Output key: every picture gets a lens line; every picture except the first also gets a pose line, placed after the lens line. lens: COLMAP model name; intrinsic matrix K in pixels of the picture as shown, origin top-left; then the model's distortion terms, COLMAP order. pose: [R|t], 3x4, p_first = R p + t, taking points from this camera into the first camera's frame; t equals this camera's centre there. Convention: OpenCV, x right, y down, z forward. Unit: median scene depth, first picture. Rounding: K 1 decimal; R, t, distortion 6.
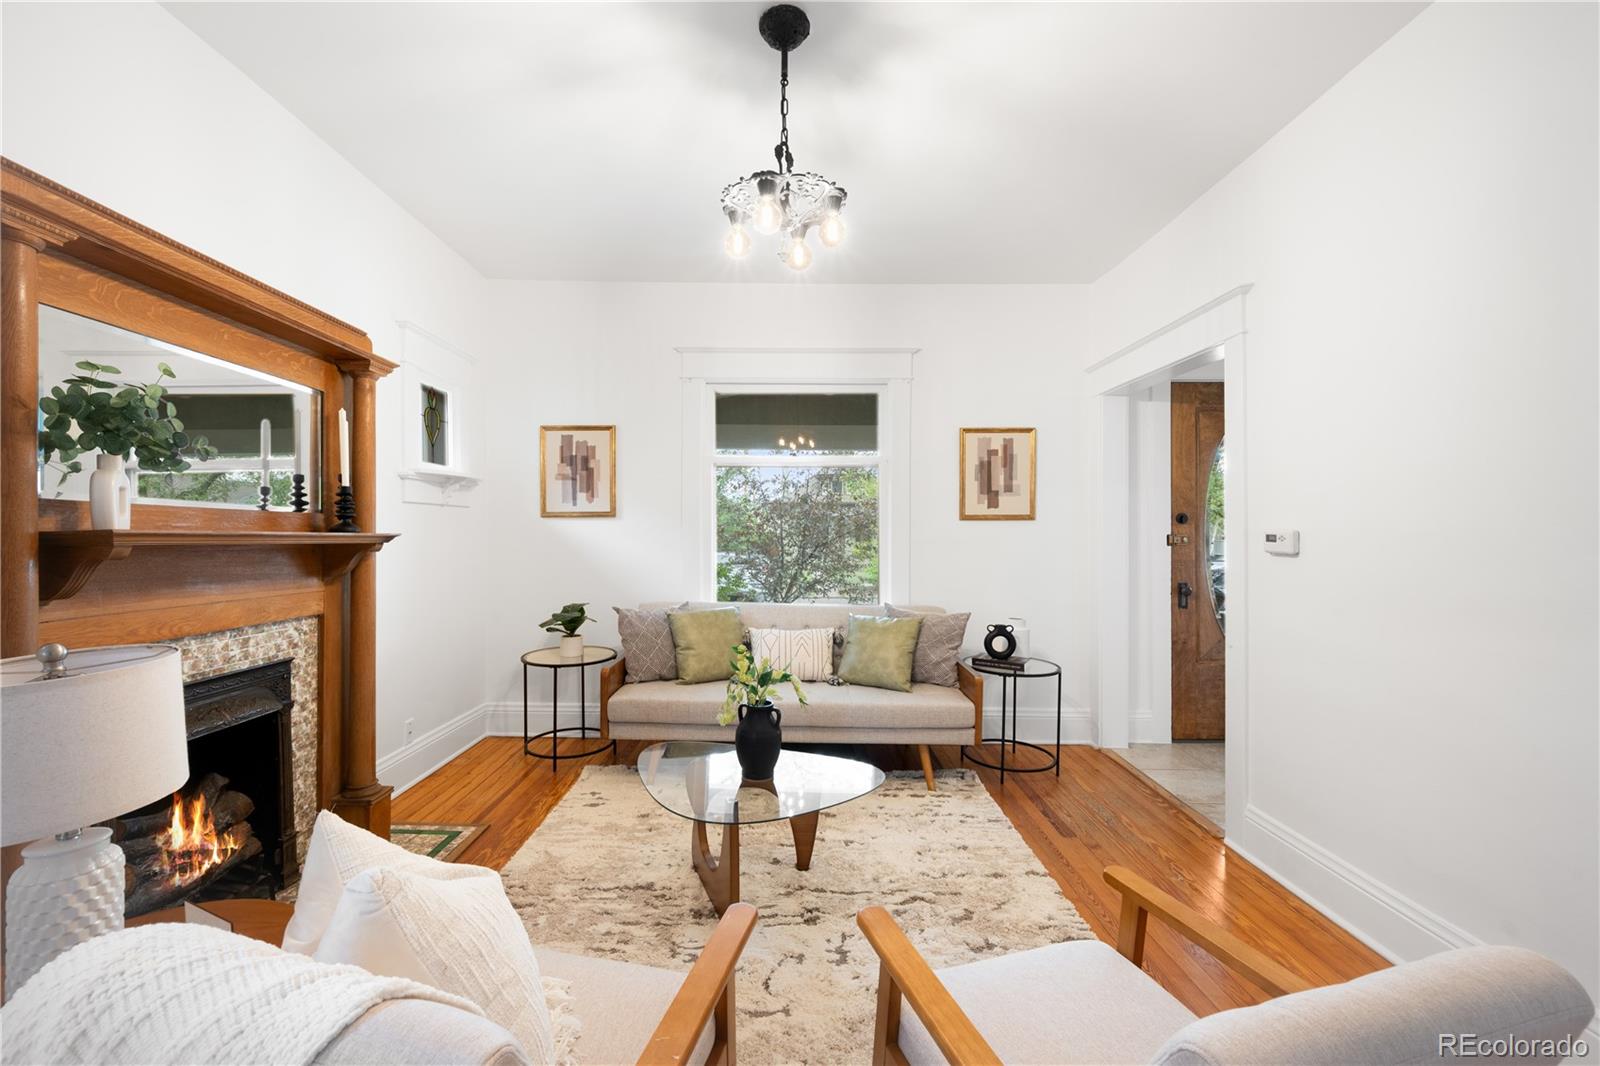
lens RADIAL K [[646.4, 0, 794.5], [0, 646.4, 531.9], [0, 0, 1]] dist [-0.003045, 0.001293]
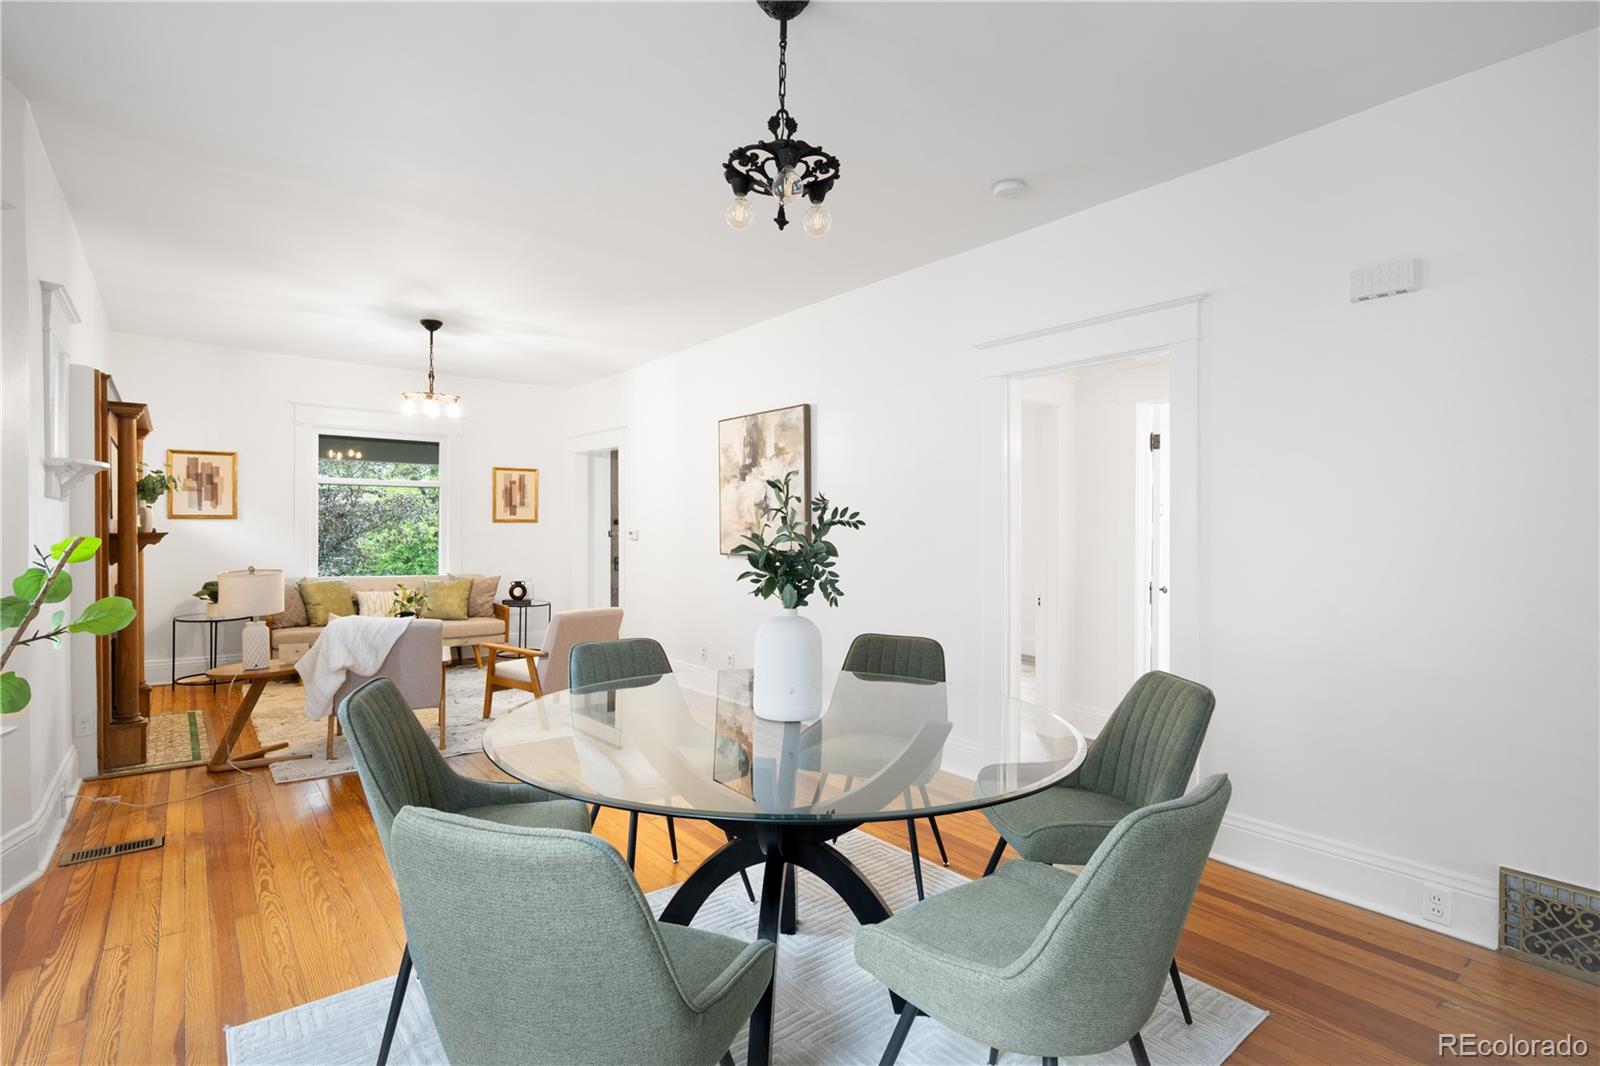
lens RADIAL K [[772.8, 0, 791.9], [0, 772.8, 530.5], [0, 0, 1]] dist [-0.002268, 0.000145]
pose [[0.787435, -0.001642, 0.616396, -0.363942], [-0.004885, 0.999948, 0.008905, -0.018964], [-0.616378, -0.010023, 0.787386, -1.040933]]
